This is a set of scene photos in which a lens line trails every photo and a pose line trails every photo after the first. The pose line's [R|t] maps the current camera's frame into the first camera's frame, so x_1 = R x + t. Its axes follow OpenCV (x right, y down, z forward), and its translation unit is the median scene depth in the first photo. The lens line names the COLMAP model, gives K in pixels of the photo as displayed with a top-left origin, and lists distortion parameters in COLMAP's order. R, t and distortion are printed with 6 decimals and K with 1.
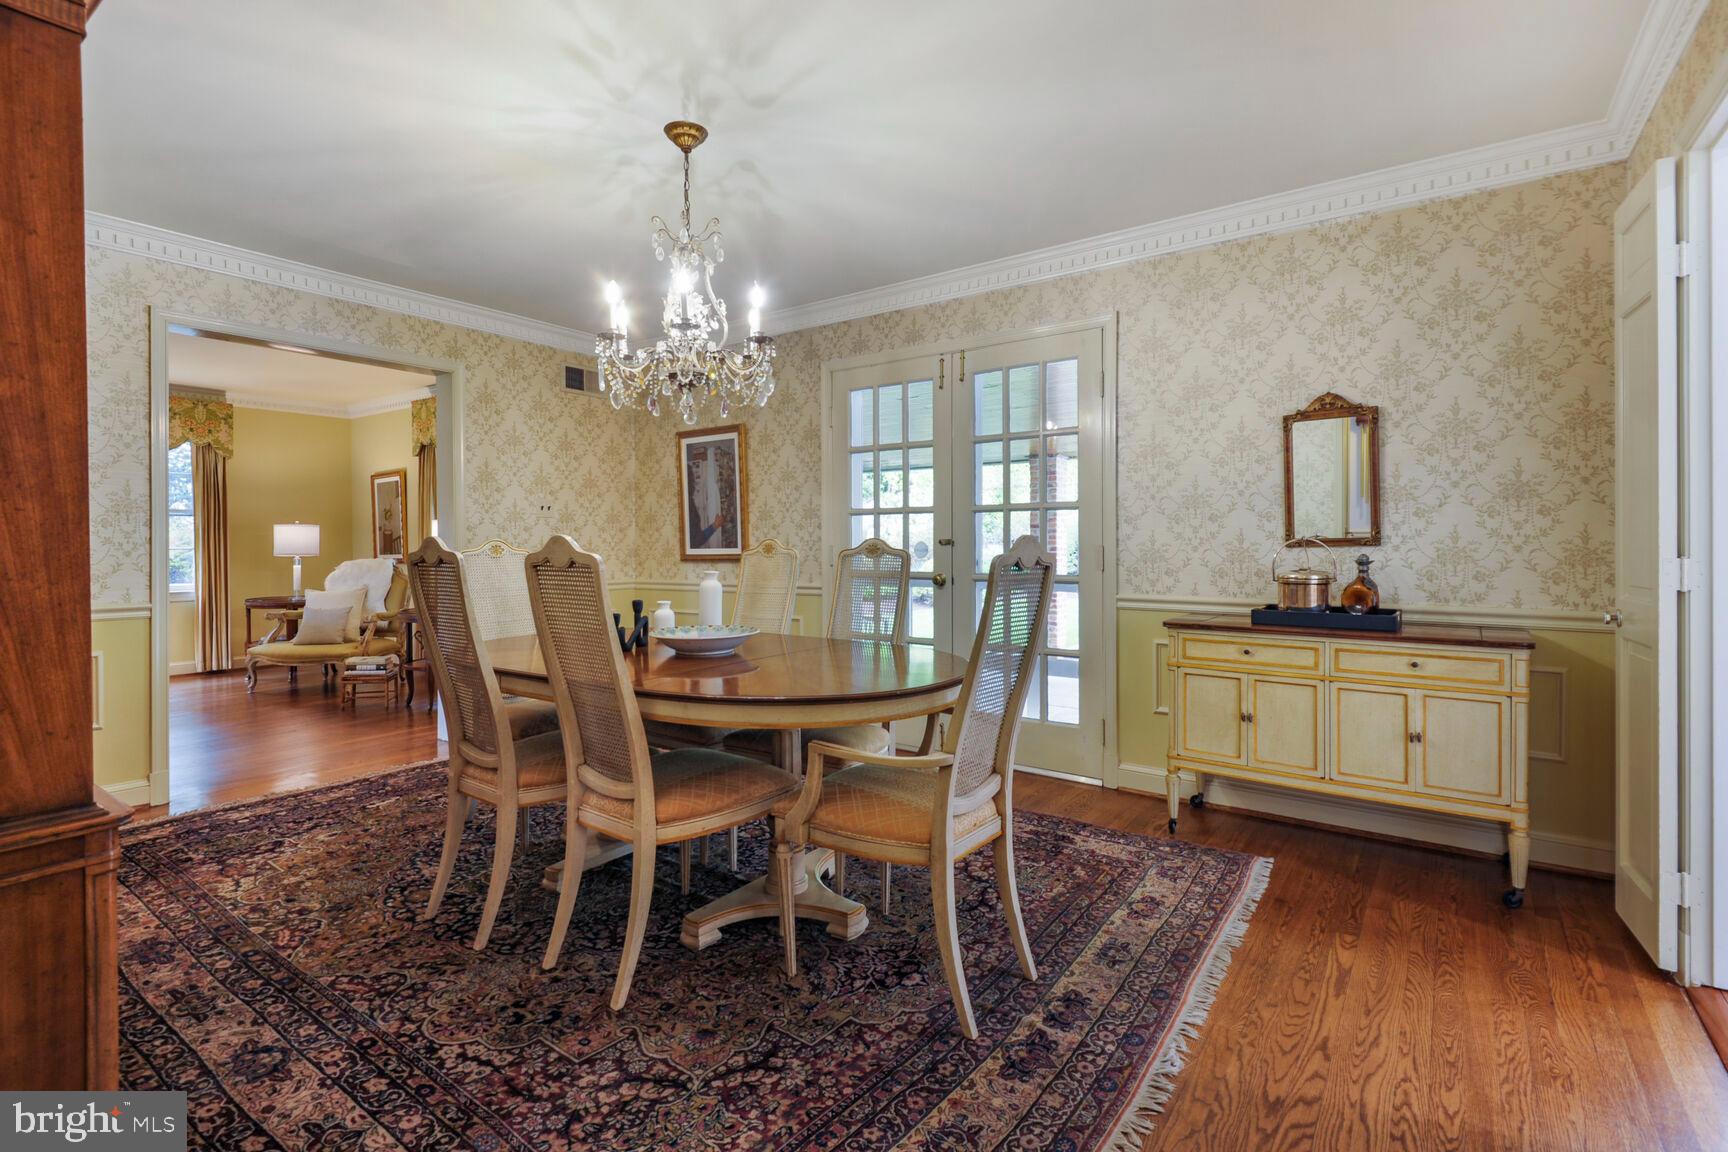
lens RADIAL K [[818.4, 0, 863.9], [0, 818.4, 529.0], [0, 0, 1]] dist [0.038312, -0.021944]
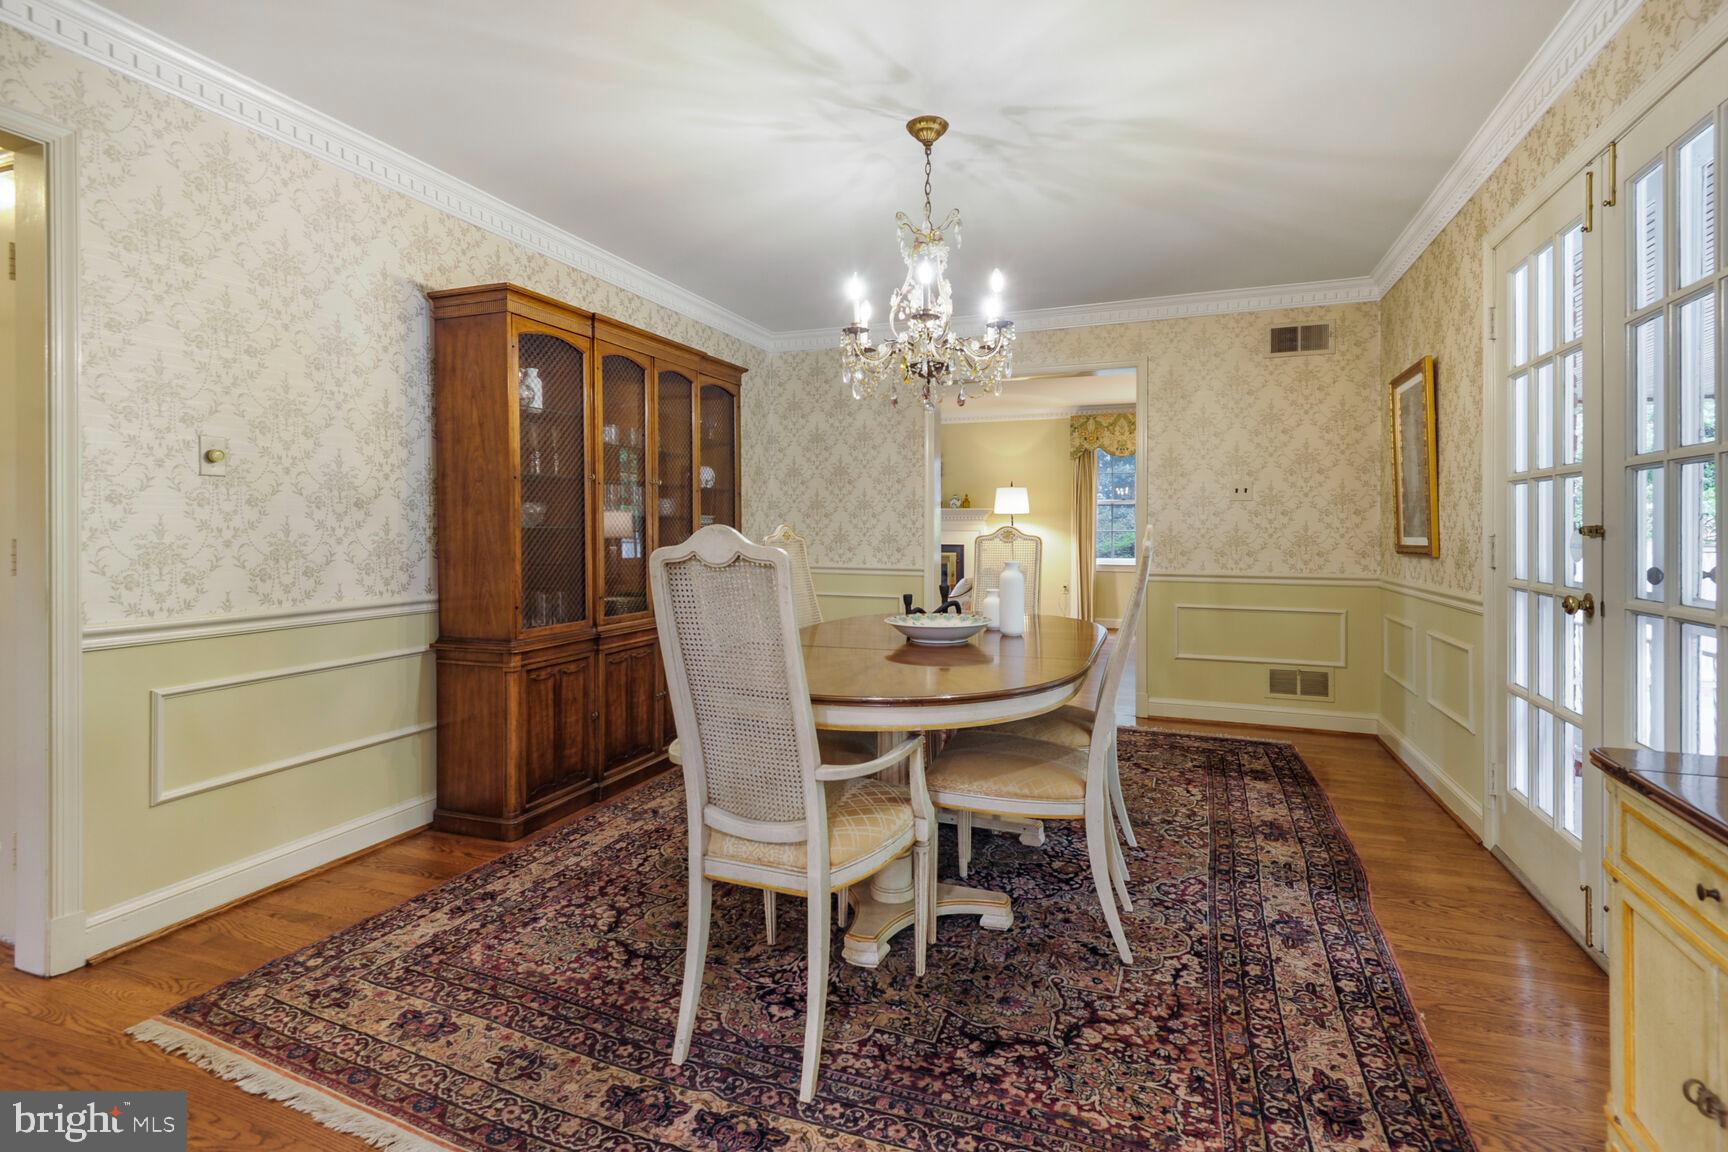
lens RADIAL K [[818.4, 0, 863.9], [0, 818.4, 529.0], [0, 0, 1]] dist [0.038312, -0.021944]
pose [[0.248935, 0.007264, -0.968493, 0.761068], [0.017920, 0.999766, 0.012105, -0.002005], [0.968354, -0.020368, 0.248746, 0.681589]]
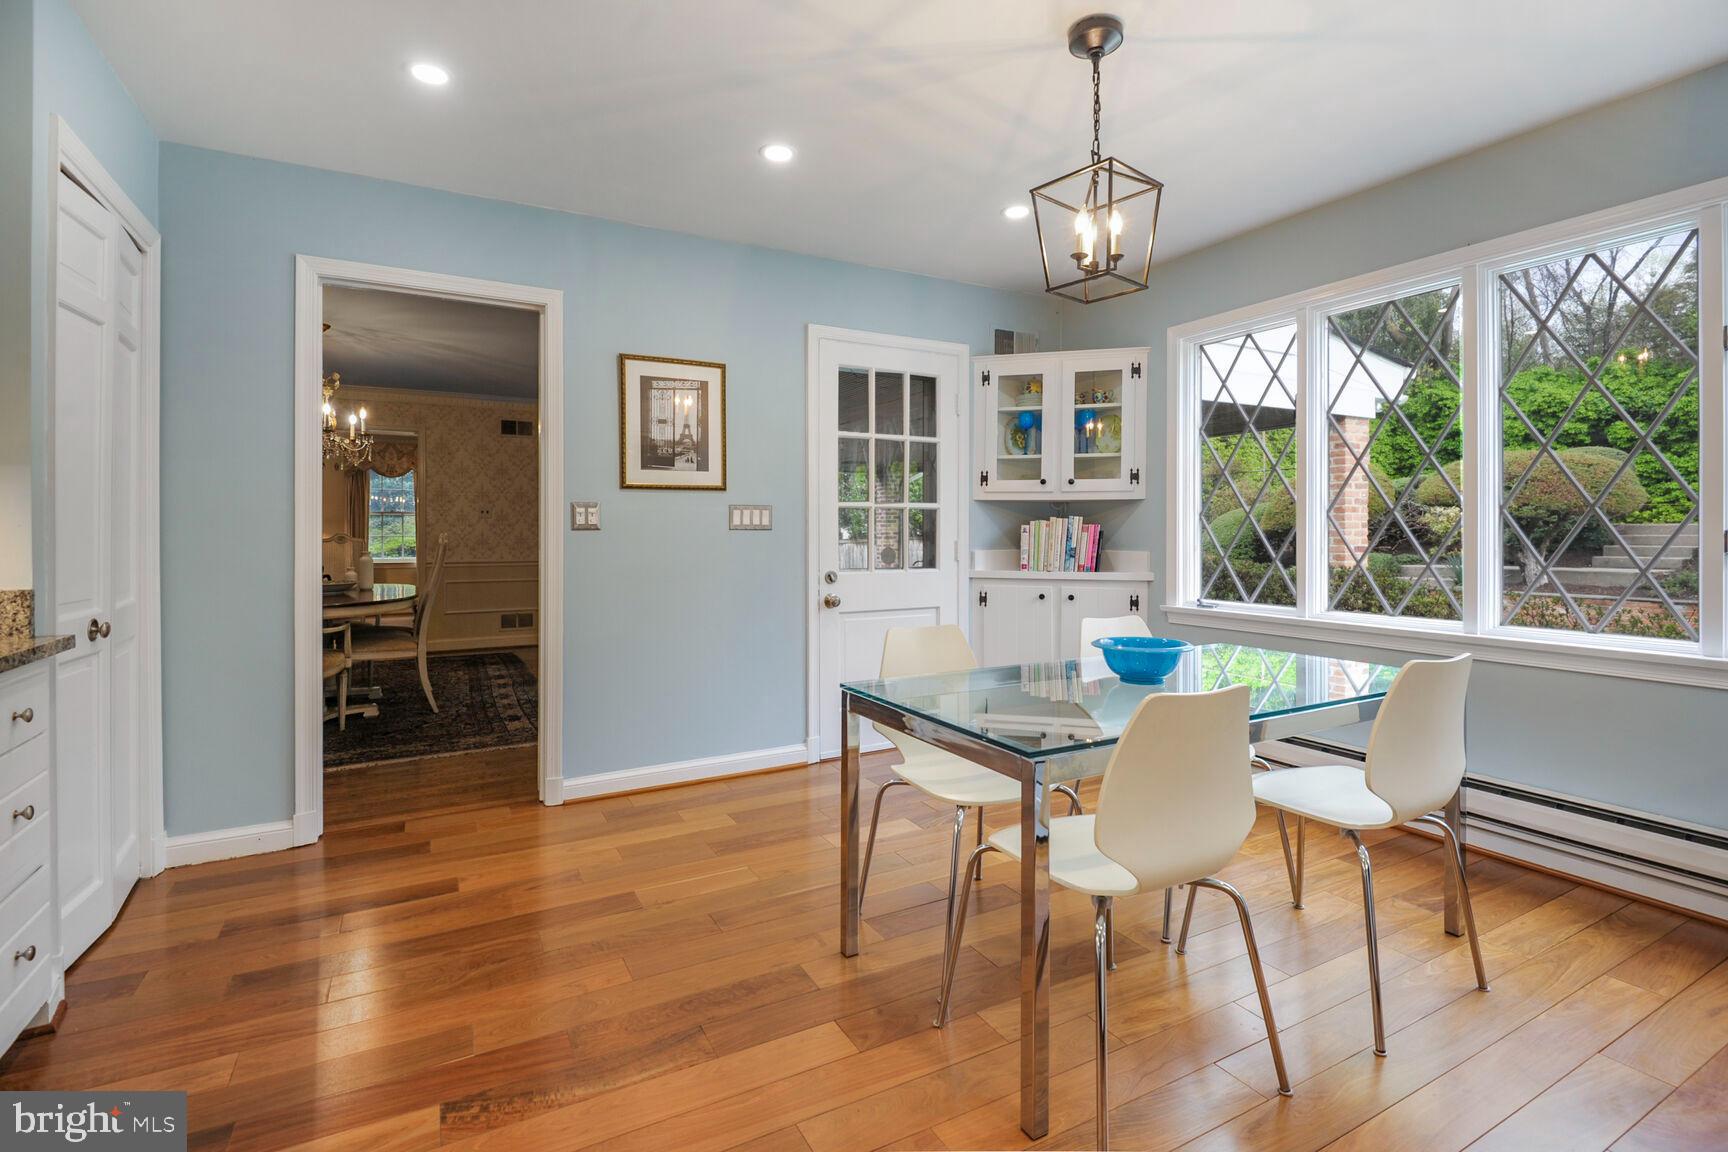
lens RADIAL K [[818.4, 0, 863.9], [0, 818.4, 529.0], [0, 0, 1]] dist [0.038312, -0.021944]
pose [[0.895796, 0.003832, -0.444449, 1.830665], [0.004881, 0.999818, 0.018458, -0.034906], [0.444439, -0.018704, 0.895614, -0.177832]]
